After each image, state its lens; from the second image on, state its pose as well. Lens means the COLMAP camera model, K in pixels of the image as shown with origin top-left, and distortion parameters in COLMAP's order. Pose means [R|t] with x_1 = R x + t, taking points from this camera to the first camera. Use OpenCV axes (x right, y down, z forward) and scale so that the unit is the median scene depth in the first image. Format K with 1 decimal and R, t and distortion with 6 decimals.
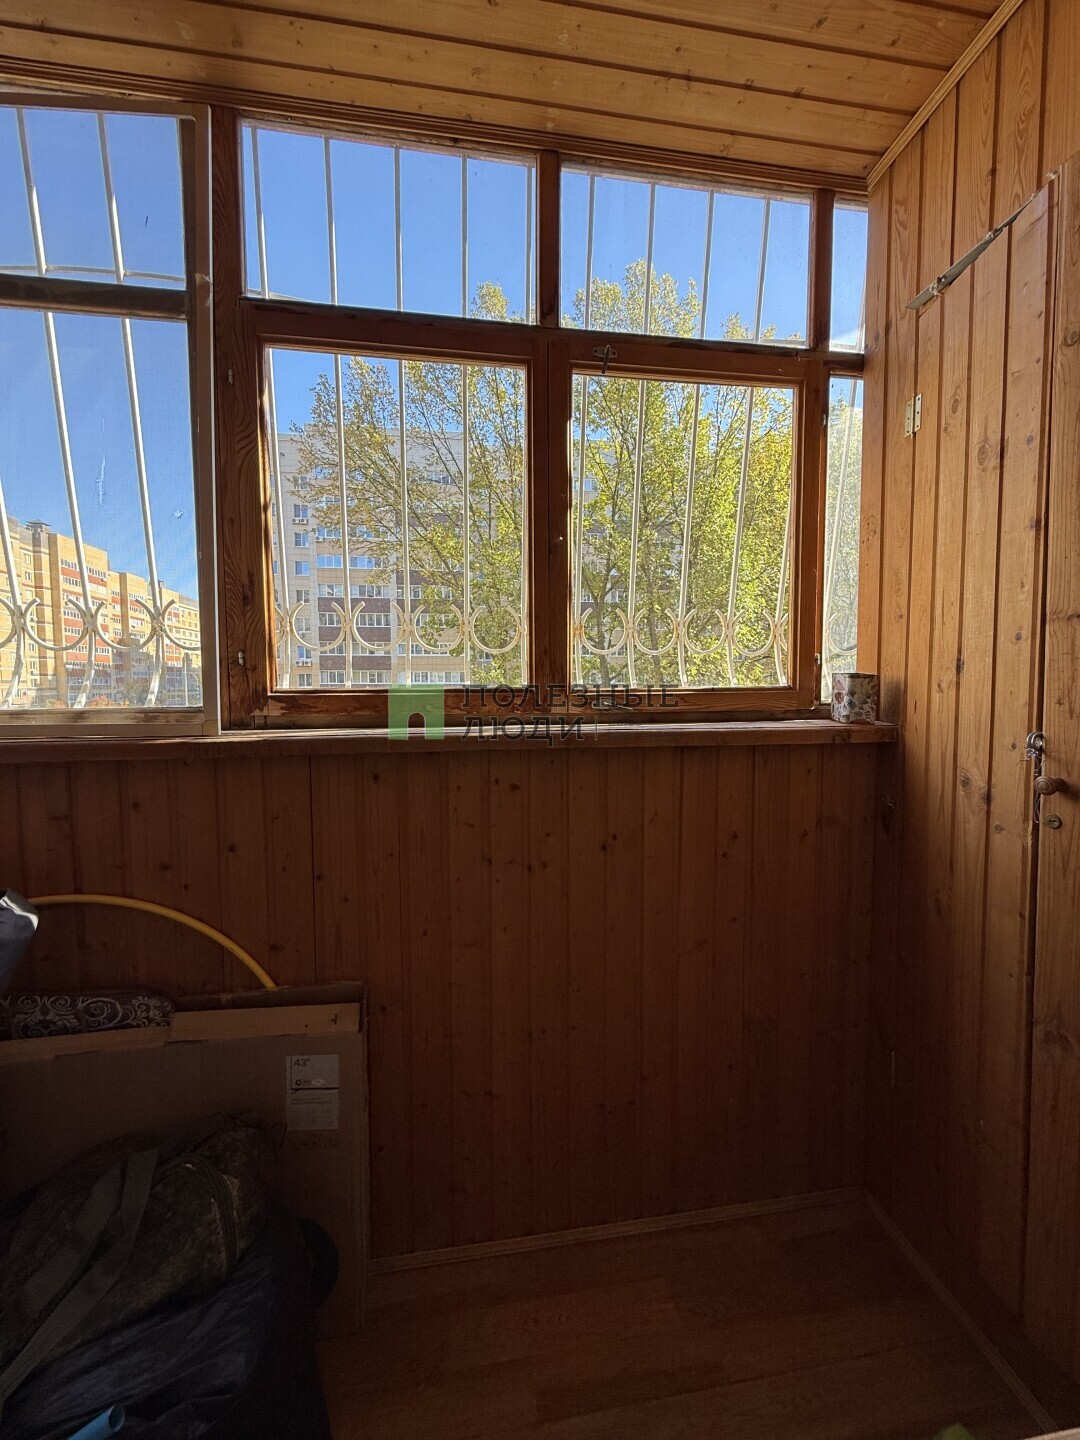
lens RADIAL K [[569.4, 0, 538.3], [0, 569.4, 720.9], [0, 0, 1]] dist [0.006235, -0.001072]
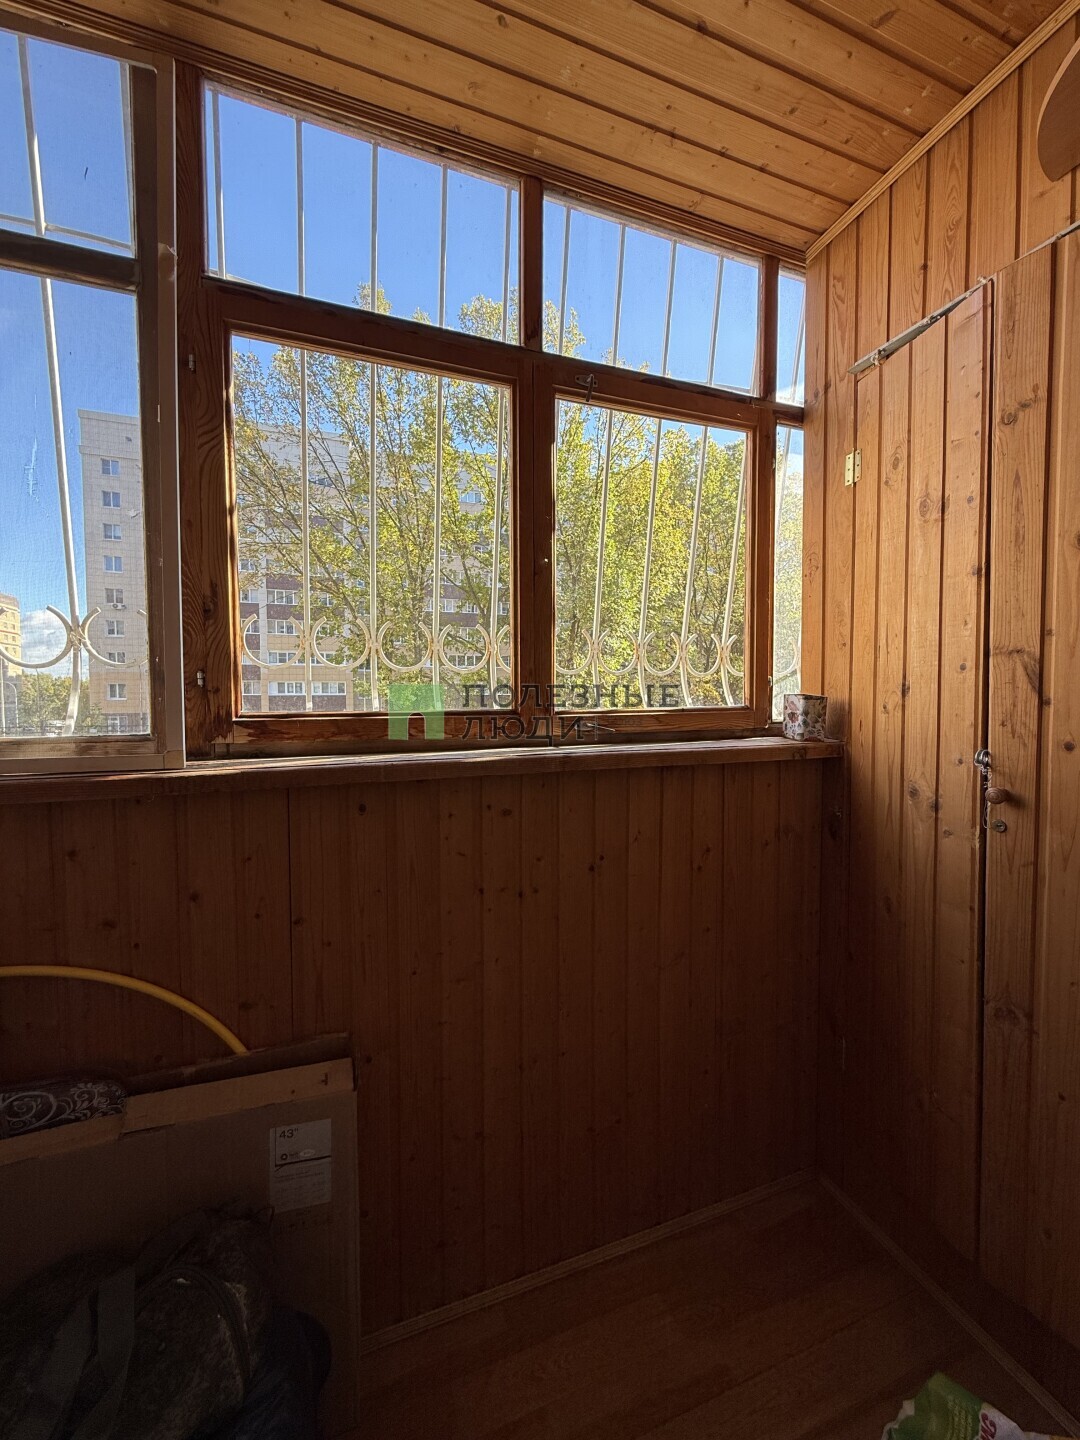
lens RADIAL K [[569.4, 0, 539.3], [0, 569.4, 721.3], [0, 0, 1]] dist [0.006235, -0.001072]
pose [[0.979547, -0.009012, 0.201014, -0.187701], [0.012784, 0.999766, -0.017476, -0.022228], [-0.200810, 0.019688, 0.979432, 0.032618]]
